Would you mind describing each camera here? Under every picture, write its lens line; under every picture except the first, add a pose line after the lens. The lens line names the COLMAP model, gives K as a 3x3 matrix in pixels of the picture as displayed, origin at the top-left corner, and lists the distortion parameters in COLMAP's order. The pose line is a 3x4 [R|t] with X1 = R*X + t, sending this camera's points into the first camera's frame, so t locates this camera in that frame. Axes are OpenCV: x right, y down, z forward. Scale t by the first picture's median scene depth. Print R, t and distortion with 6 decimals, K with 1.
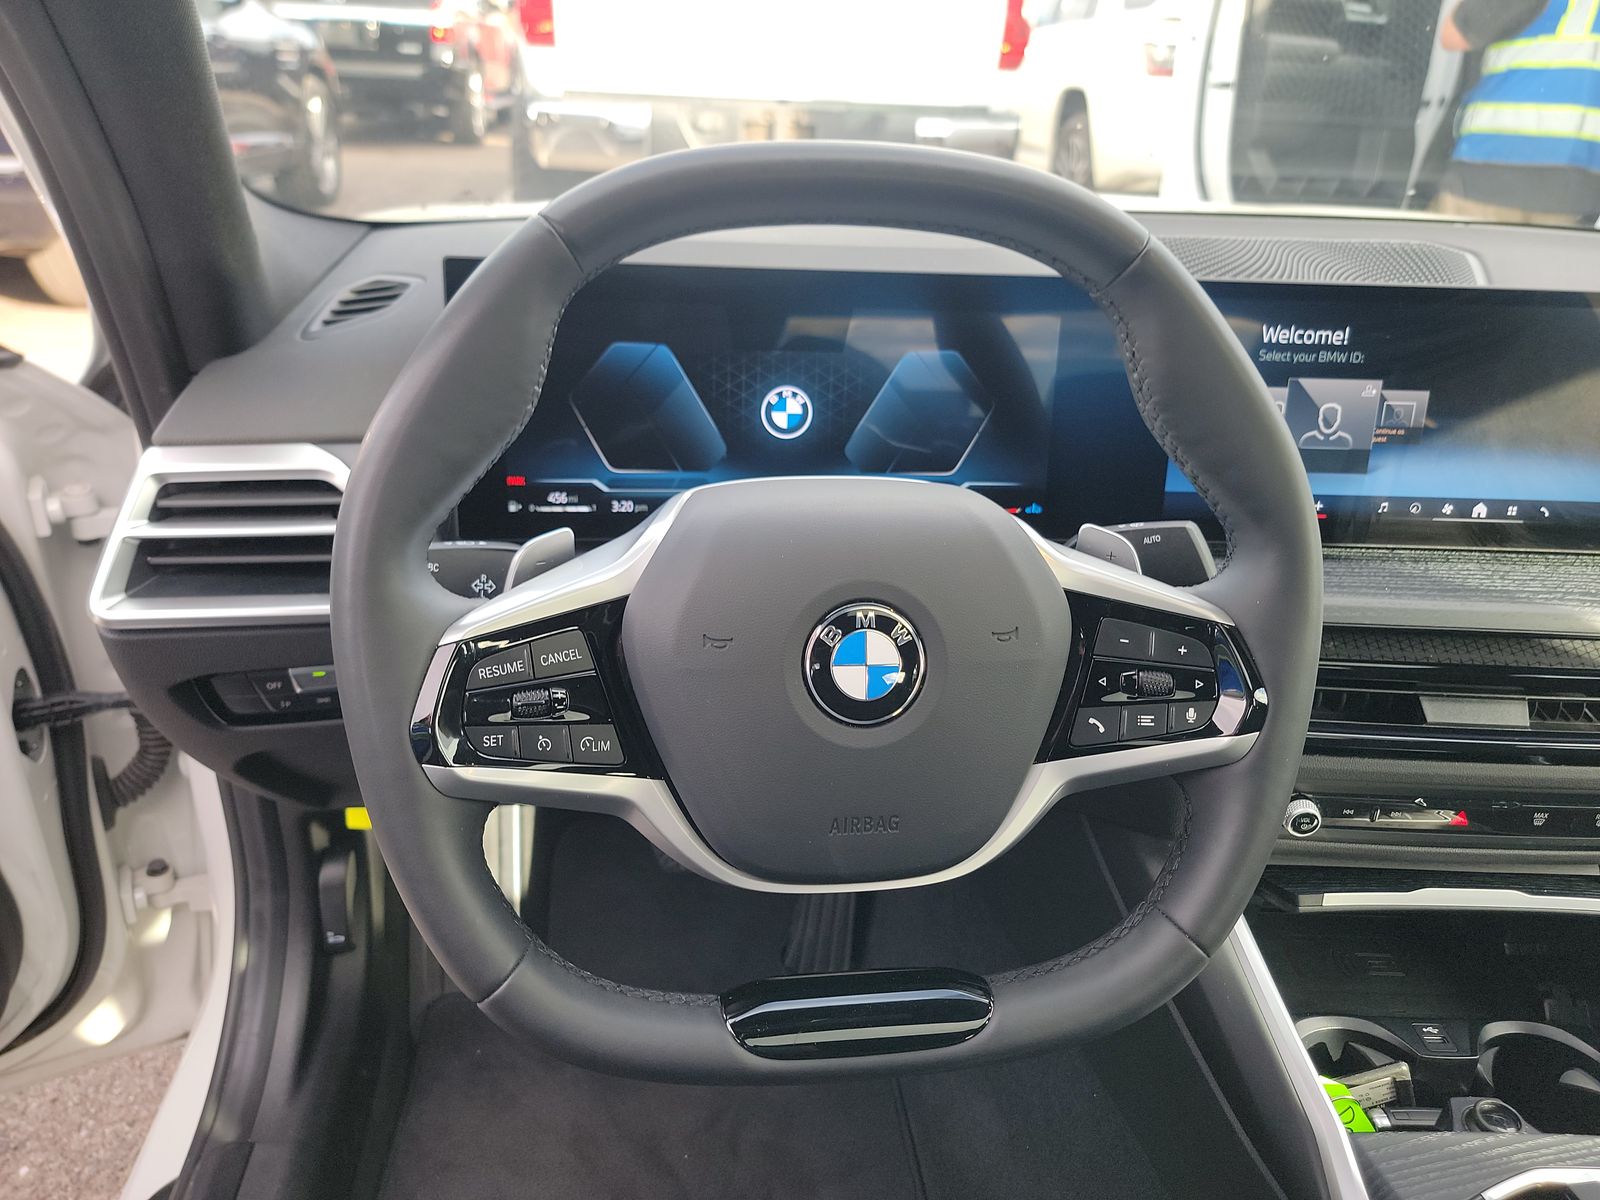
lens RADIAL K [[1152.5, 0, 799.0], [0, 1152.5, 562.1], [0, 0, 1]] dist [0.004689, -0.001563]
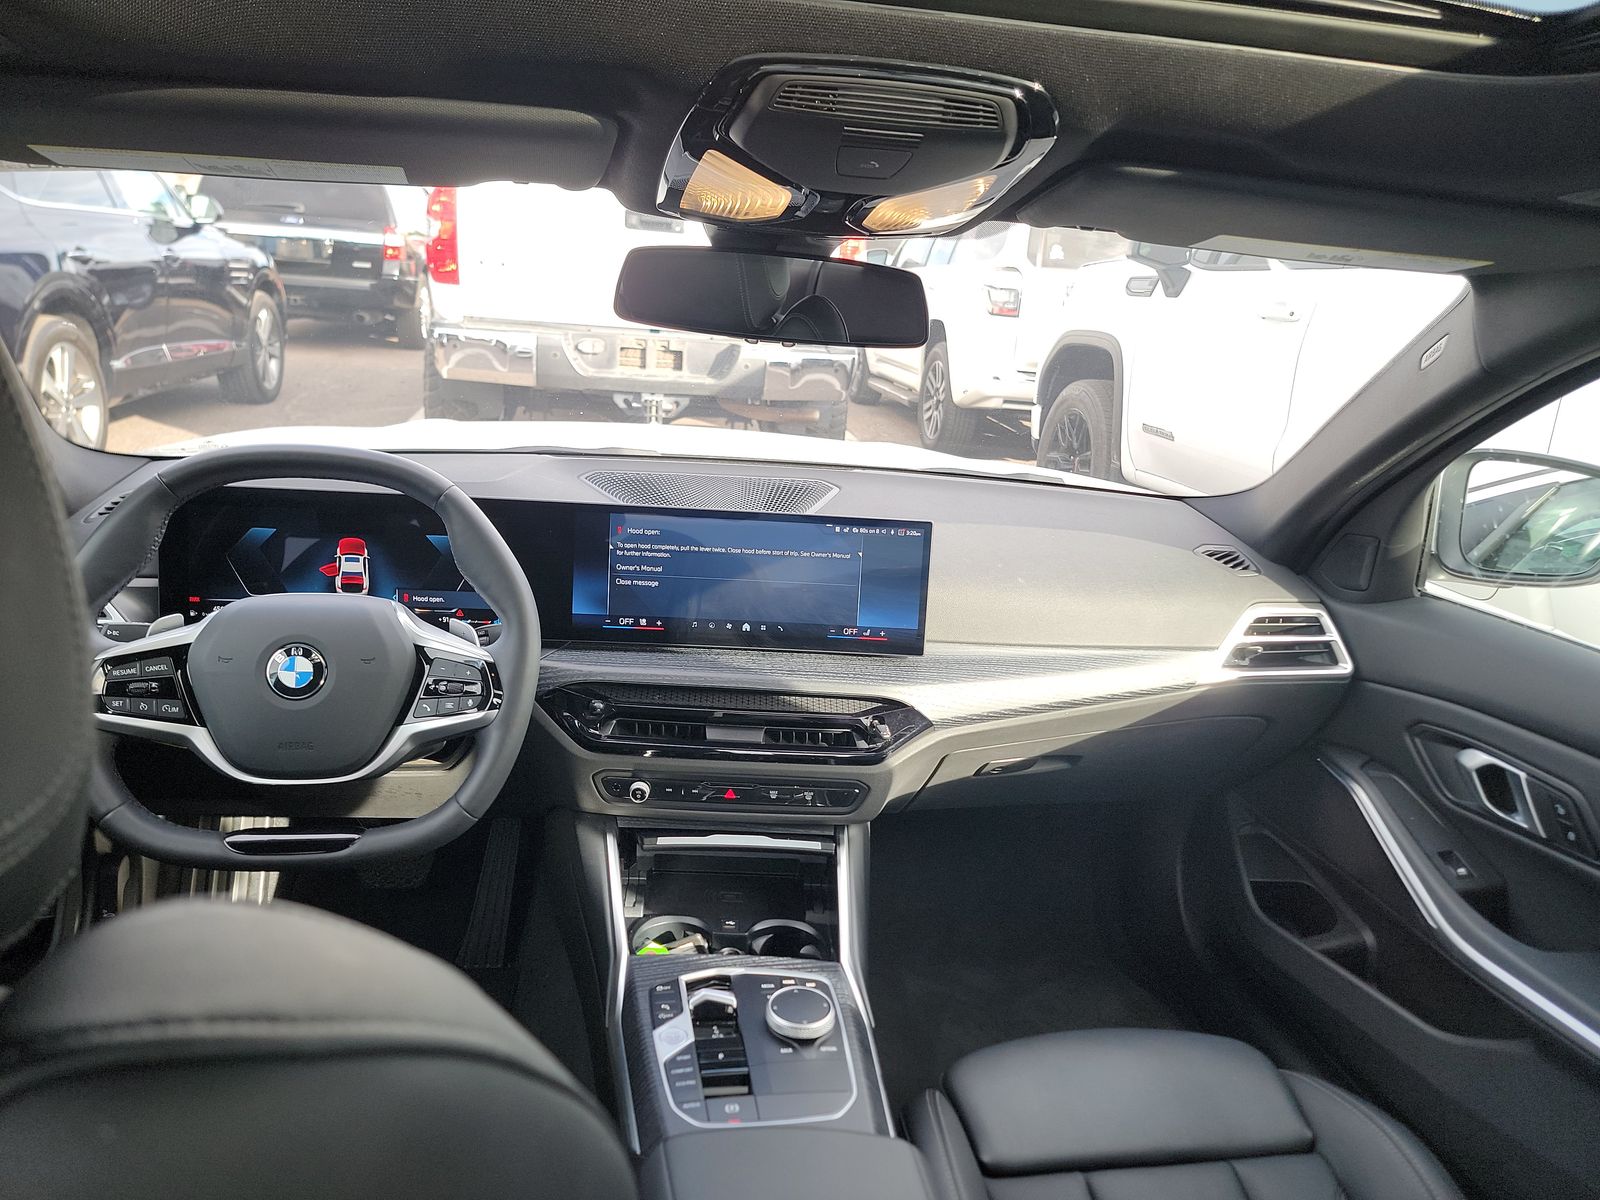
lens RADIAL K [[1106.0, 0, 800.0], [0, 1106.0, 600.0], [0, 0, 1]] dist [0.049695, 0.002206]
pose [[0.998687, 0.016193, 0.048601, 0.589871], [-0.009909, 0.991871, -0.126859, 0.137649], [-0.050260, 0.126211, 0.990729, -0.776969]]
